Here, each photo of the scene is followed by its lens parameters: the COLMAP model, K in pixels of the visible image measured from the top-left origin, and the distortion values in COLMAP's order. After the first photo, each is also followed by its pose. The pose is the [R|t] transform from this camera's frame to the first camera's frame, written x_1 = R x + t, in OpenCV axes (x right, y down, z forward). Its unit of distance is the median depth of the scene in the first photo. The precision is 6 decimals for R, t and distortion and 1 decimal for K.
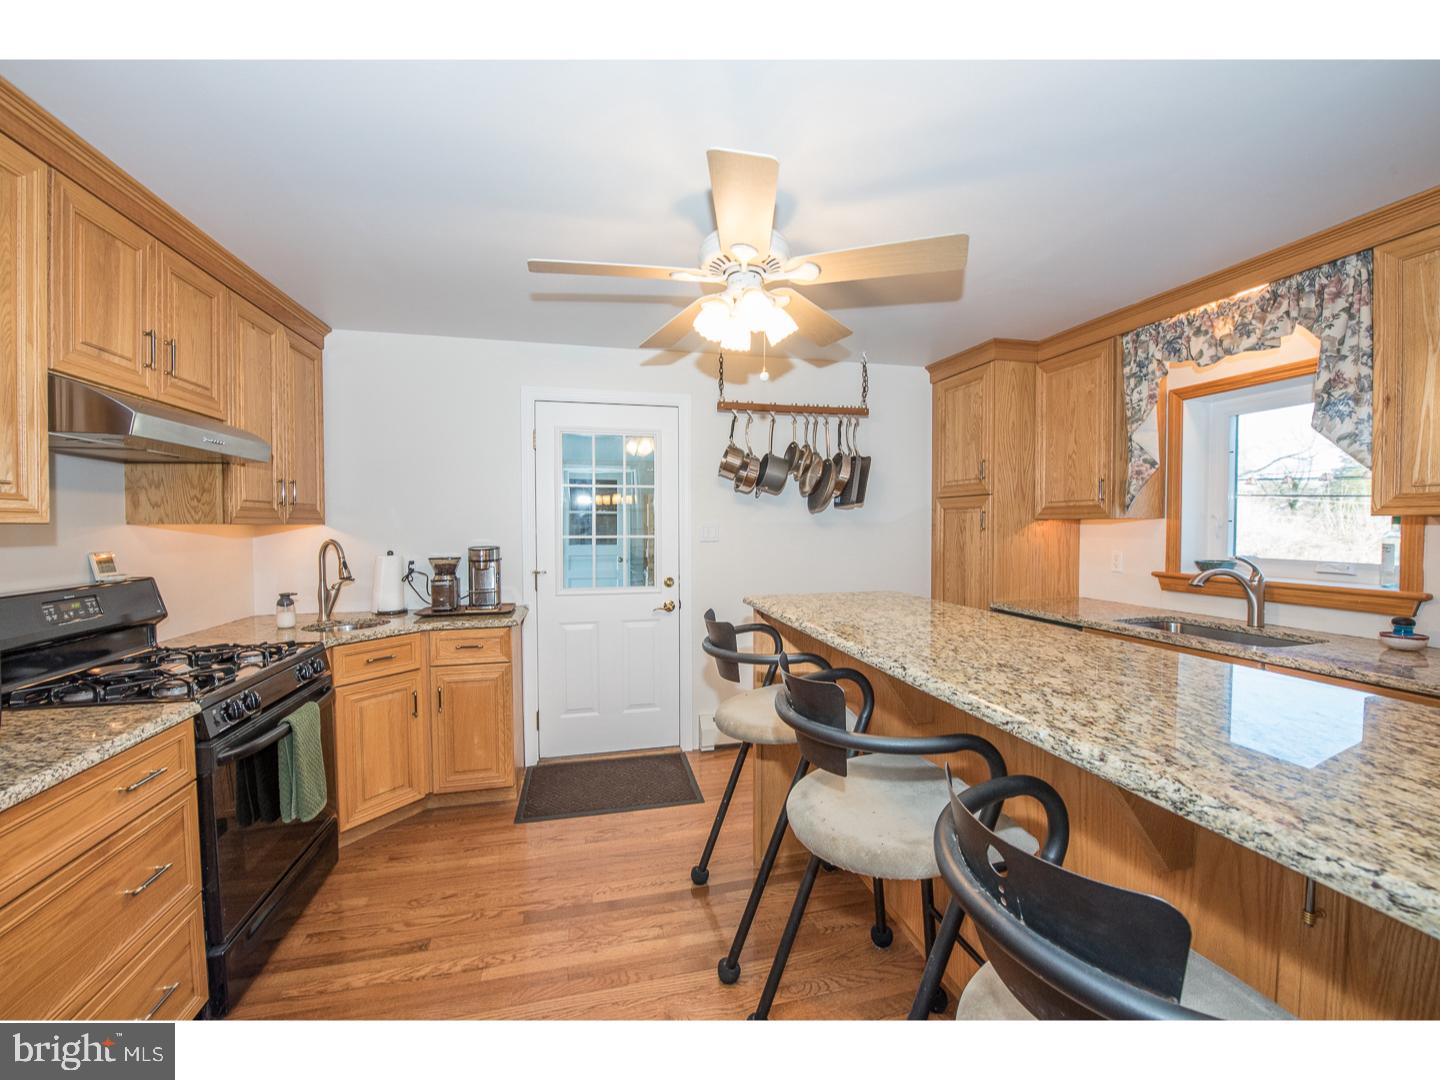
lens RADIAL K [[576.7, 0, 712.3], [0, 576.7, 541.0], [0, 0, 1]] dist [-0.026995, 0.000141]
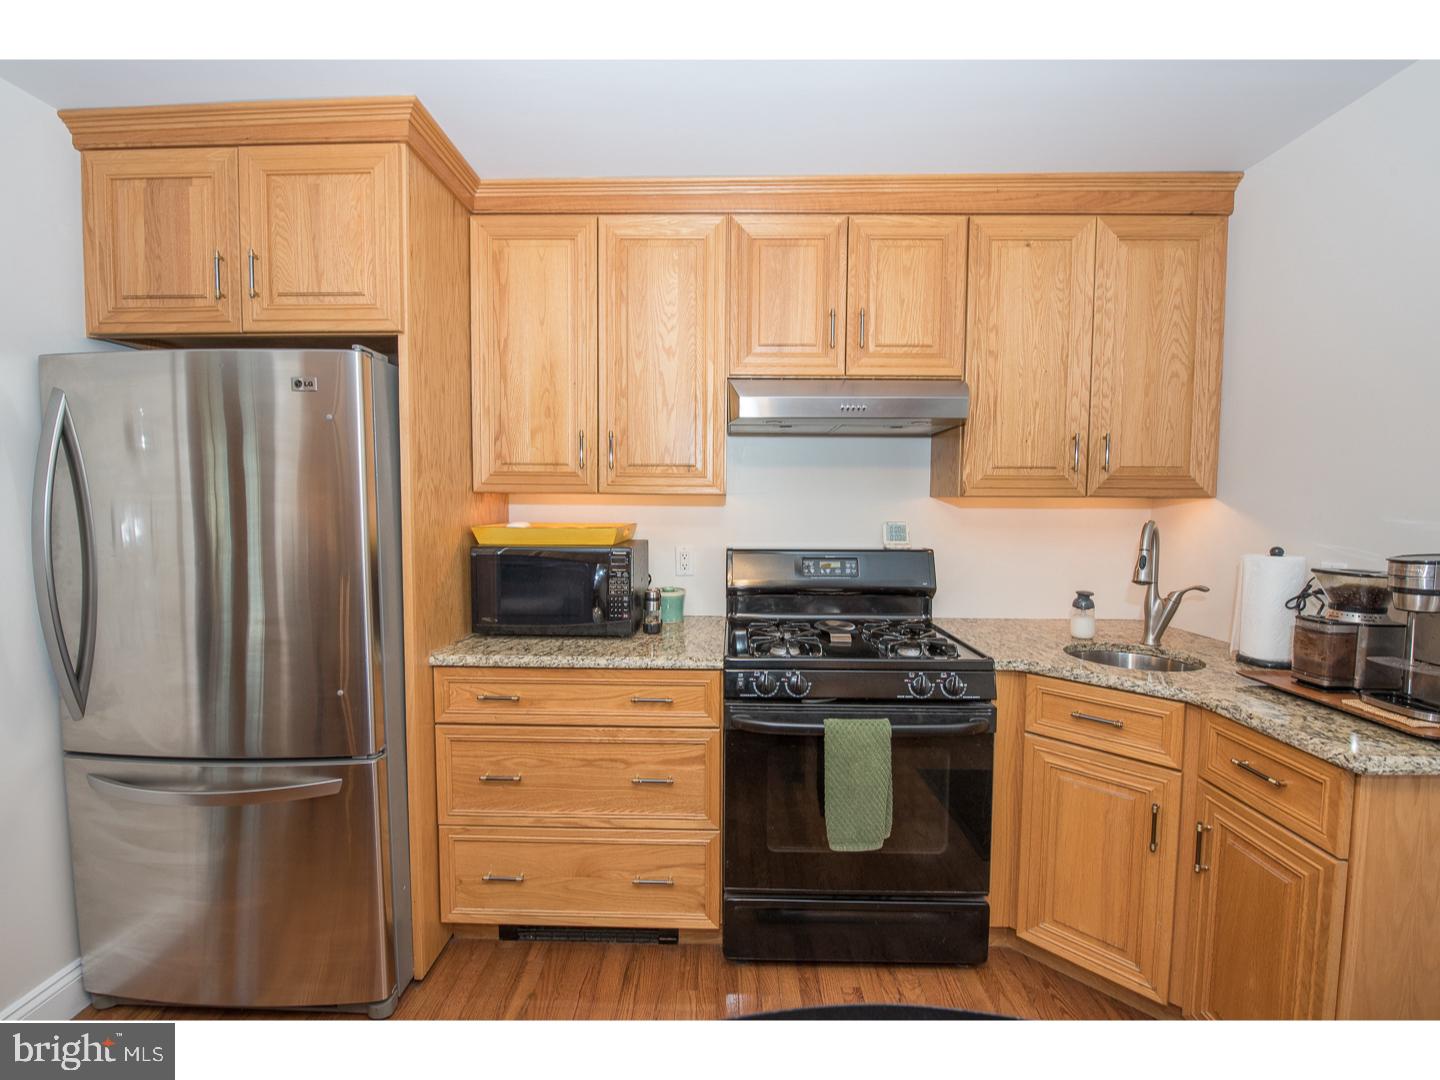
lens RADIAL K [[601.8, 0, 723.5], [0, 601.8, 539.8], [0, 0, 1]] dist [-0.001606, -0.000165]
pose [[-0.231768, 0.053879, -0.971278, 0.110630], [-0.037406, 0.997233, 0.064245, -0.007404], [0.972052, 0.051221, -0.229111, 0.731878]]
